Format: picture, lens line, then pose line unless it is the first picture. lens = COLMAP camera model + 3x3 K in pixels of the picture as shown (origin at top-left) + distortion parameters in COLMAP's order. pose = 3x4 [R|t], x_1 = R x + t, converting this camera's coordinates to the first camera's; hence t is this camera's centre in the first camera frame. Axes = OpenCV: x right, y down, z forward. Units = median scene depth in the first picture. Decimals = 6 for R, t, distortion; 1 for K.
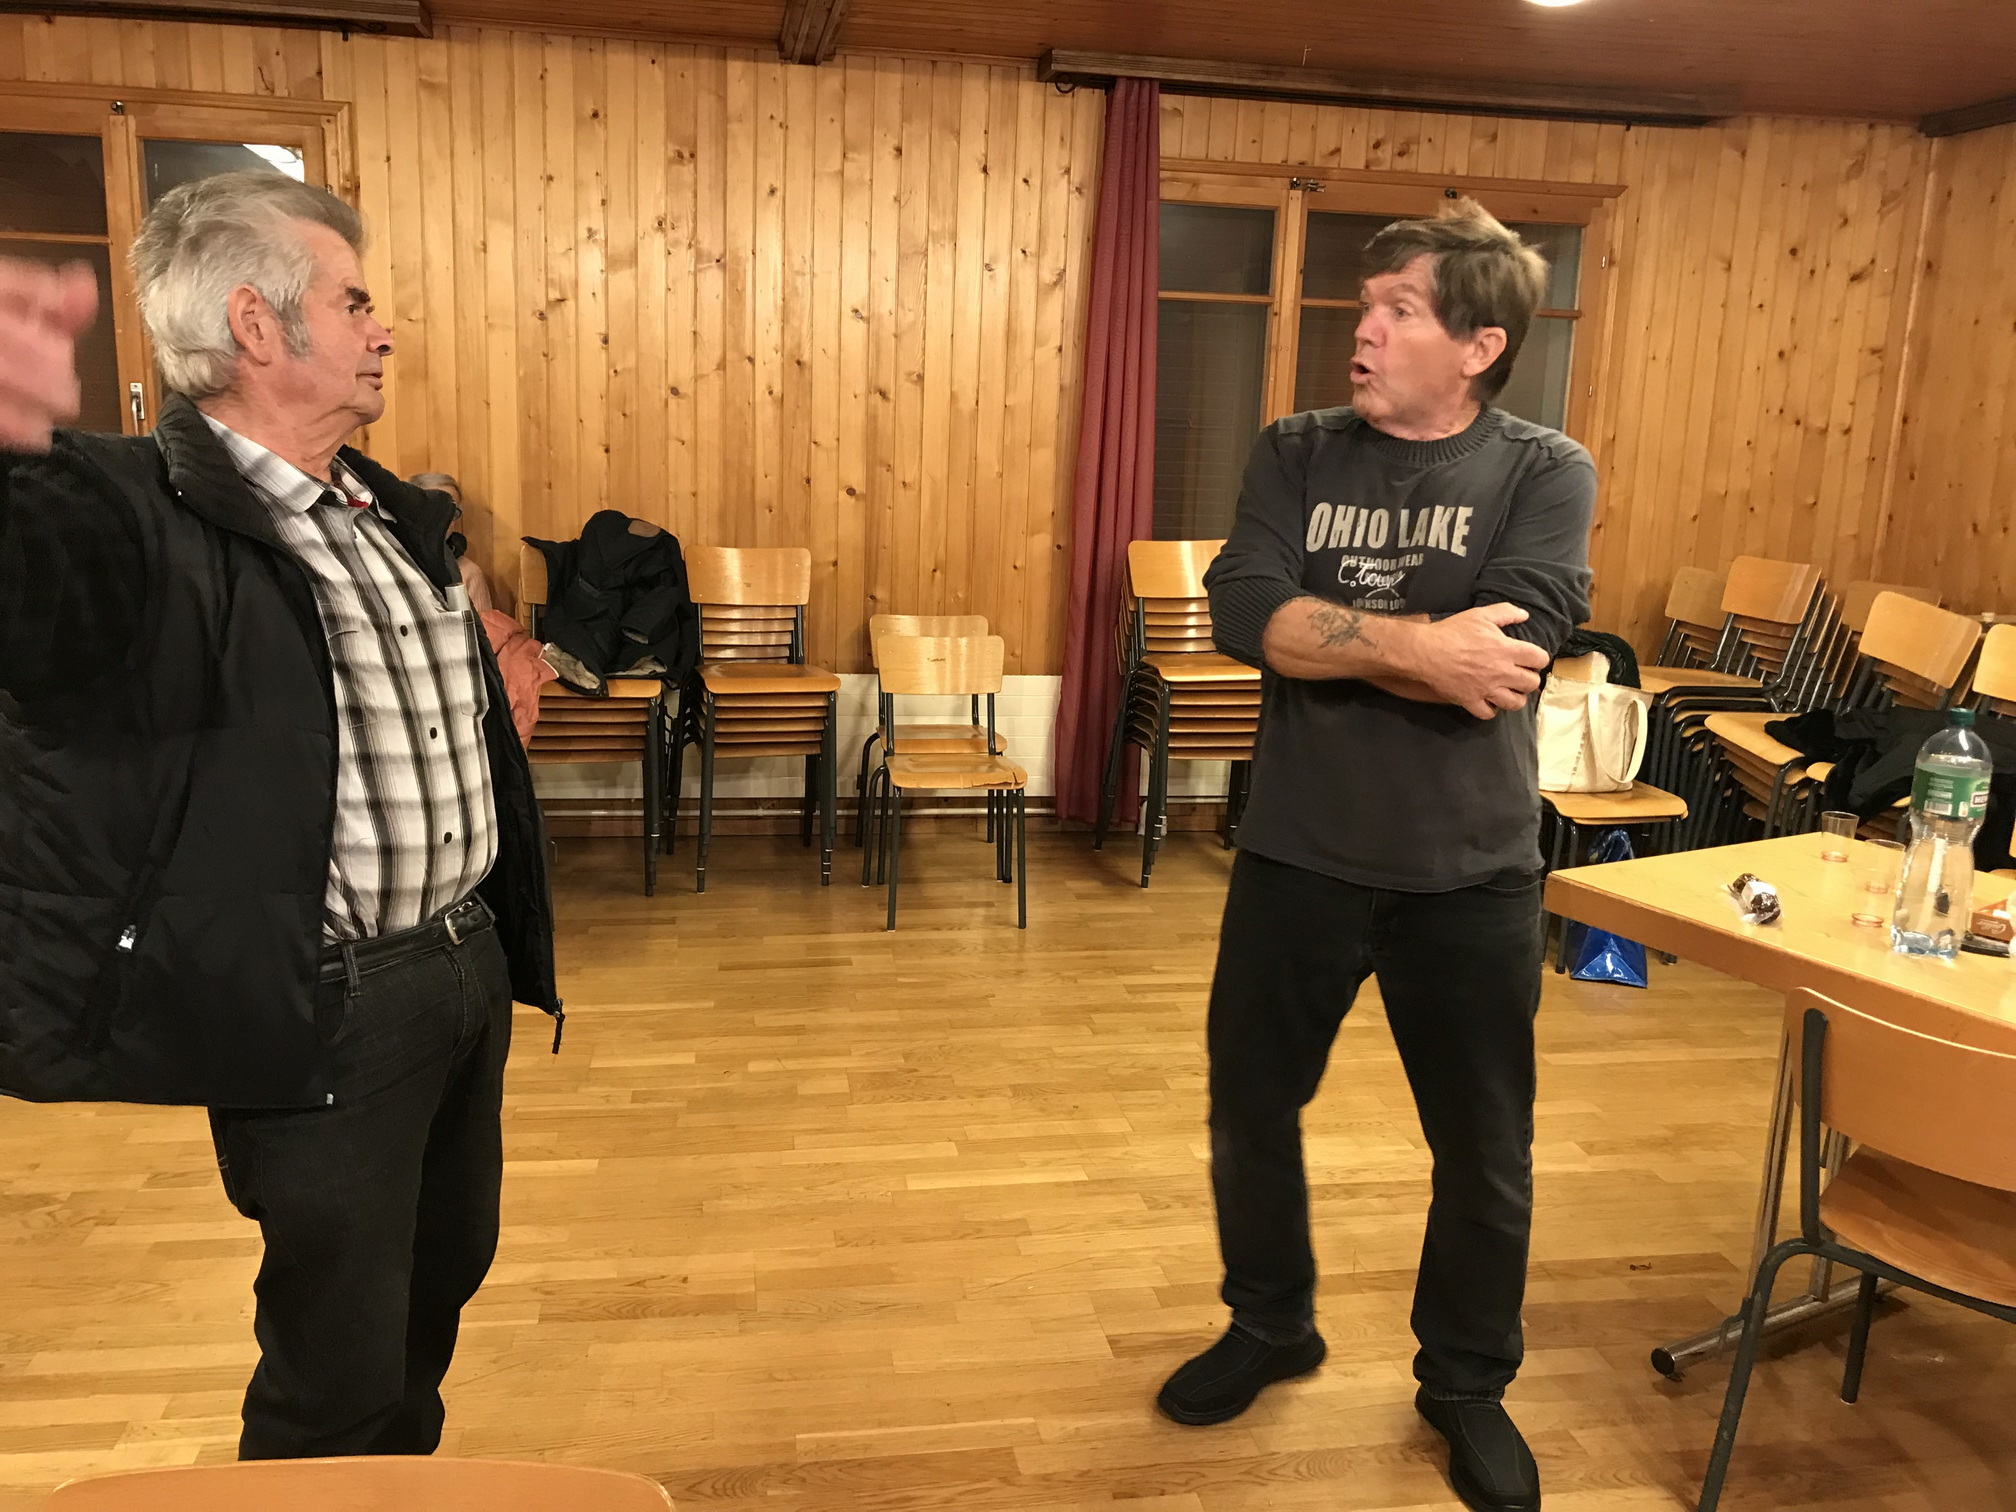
lens RADIAL K [[1661.6, 0, 1008.0], [0, 1661.6, 752.7], [0, 0, 1]] dist [0.031609, -0.032547]
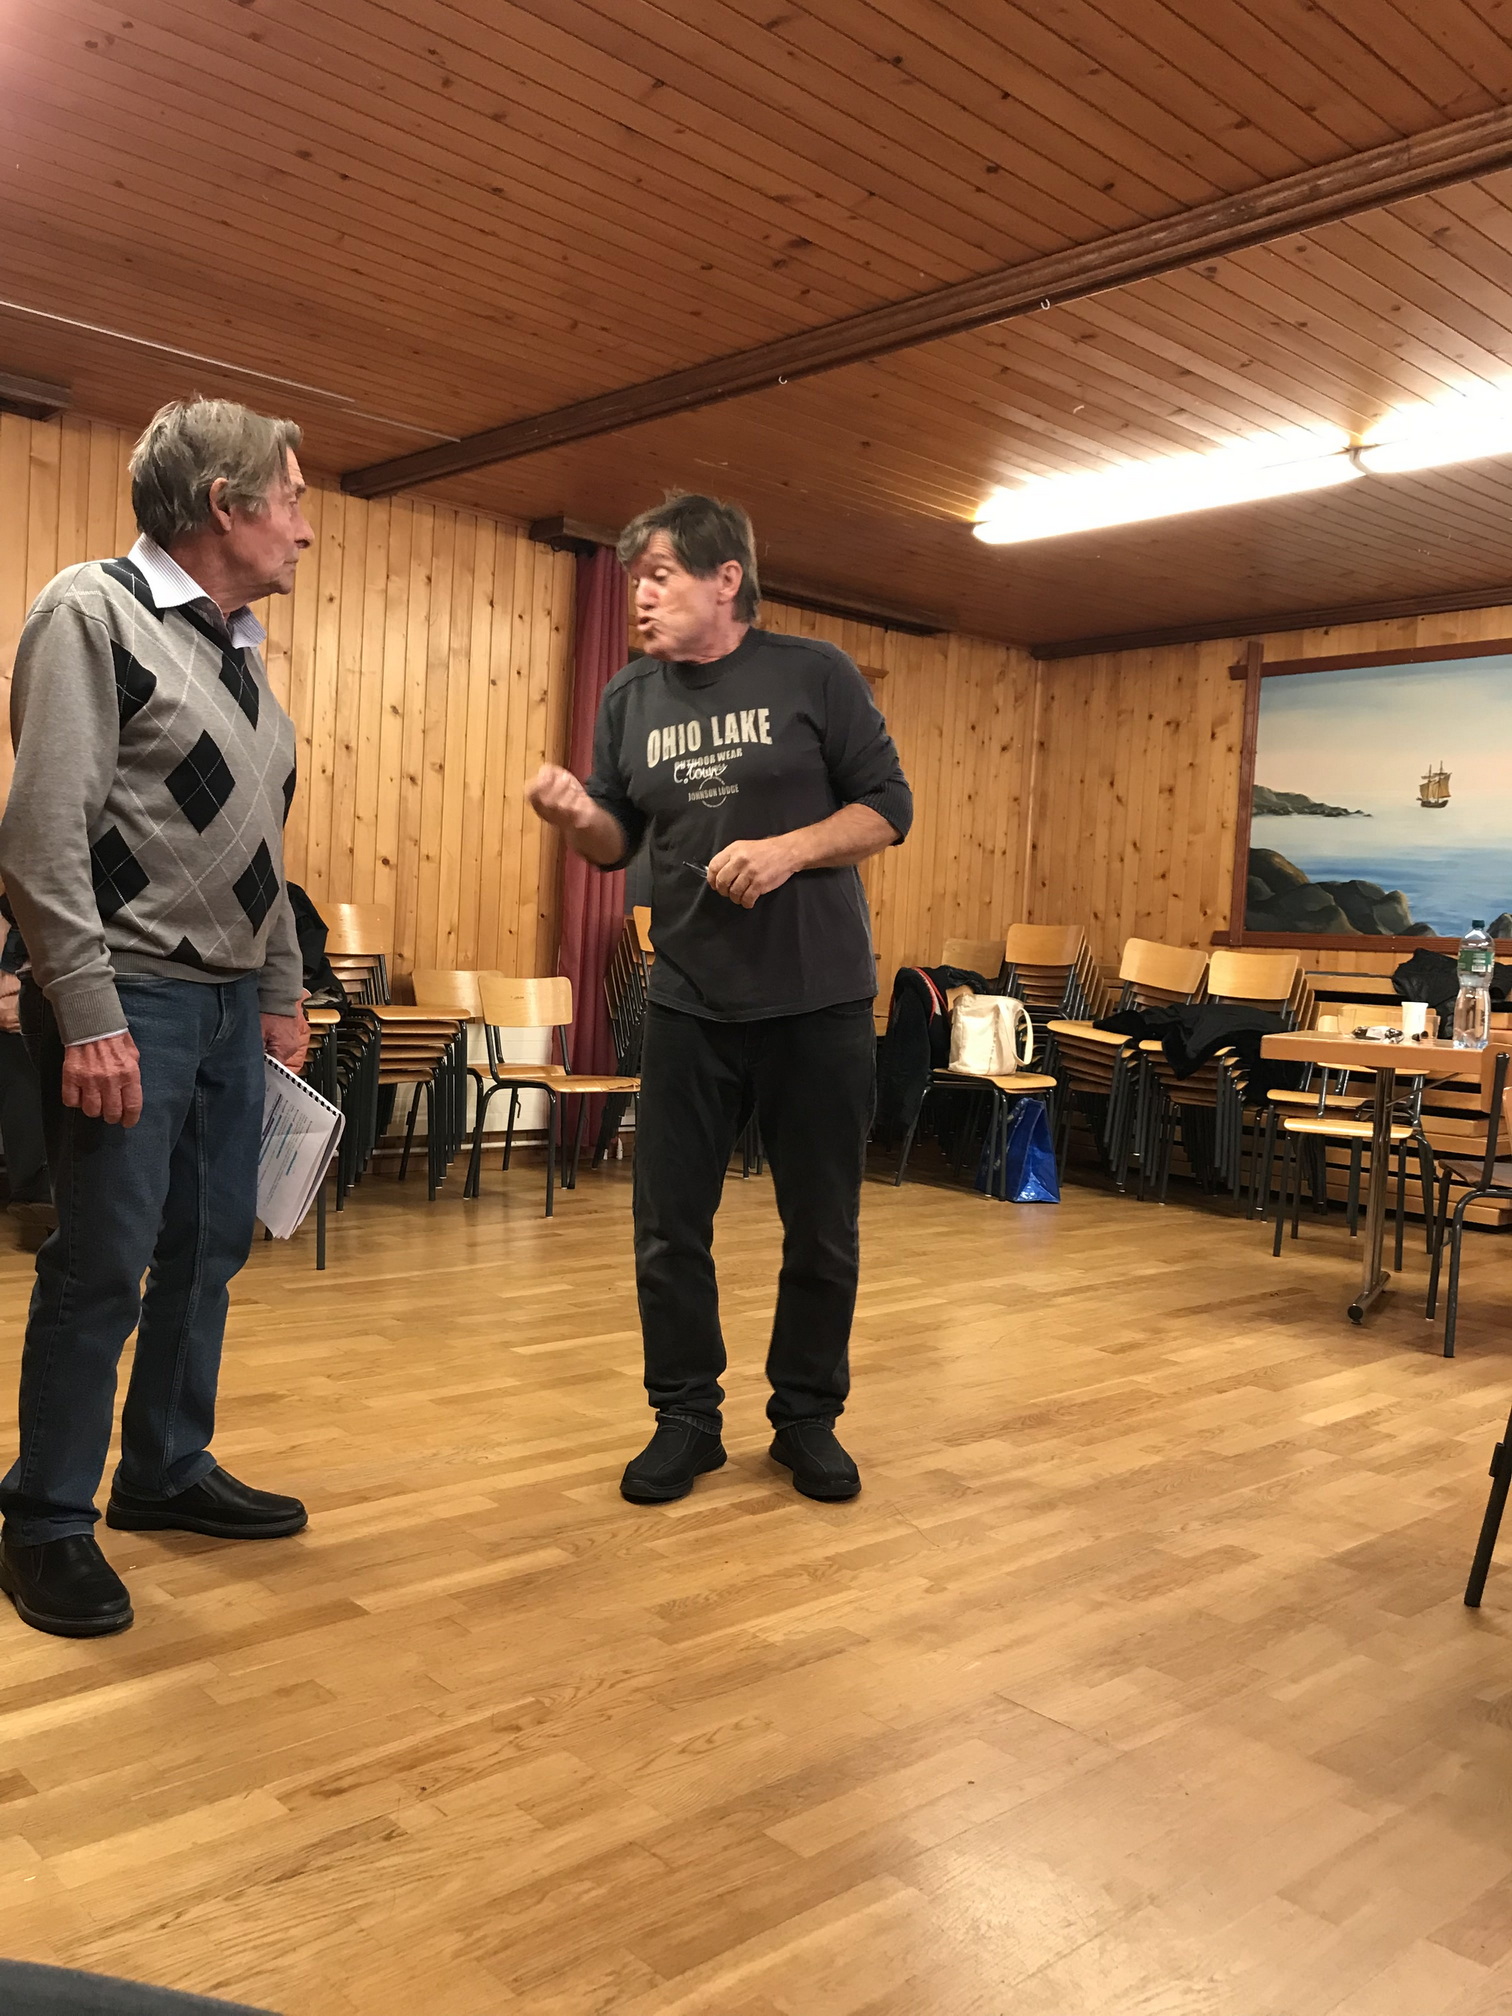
lens RADIAL K [[1661.6, 0, 751.4], [0, 1661.6, 1012.9], [0, 0, 1]] dist [0.031609, -0.032547]
pose [[0.843301, -0.013800, 0.537264, -0.499141], [0.087938, 0.989741, -0.112608, 0.095158], [-0.530198, 0.142208, 0.835863, -0.066567]]
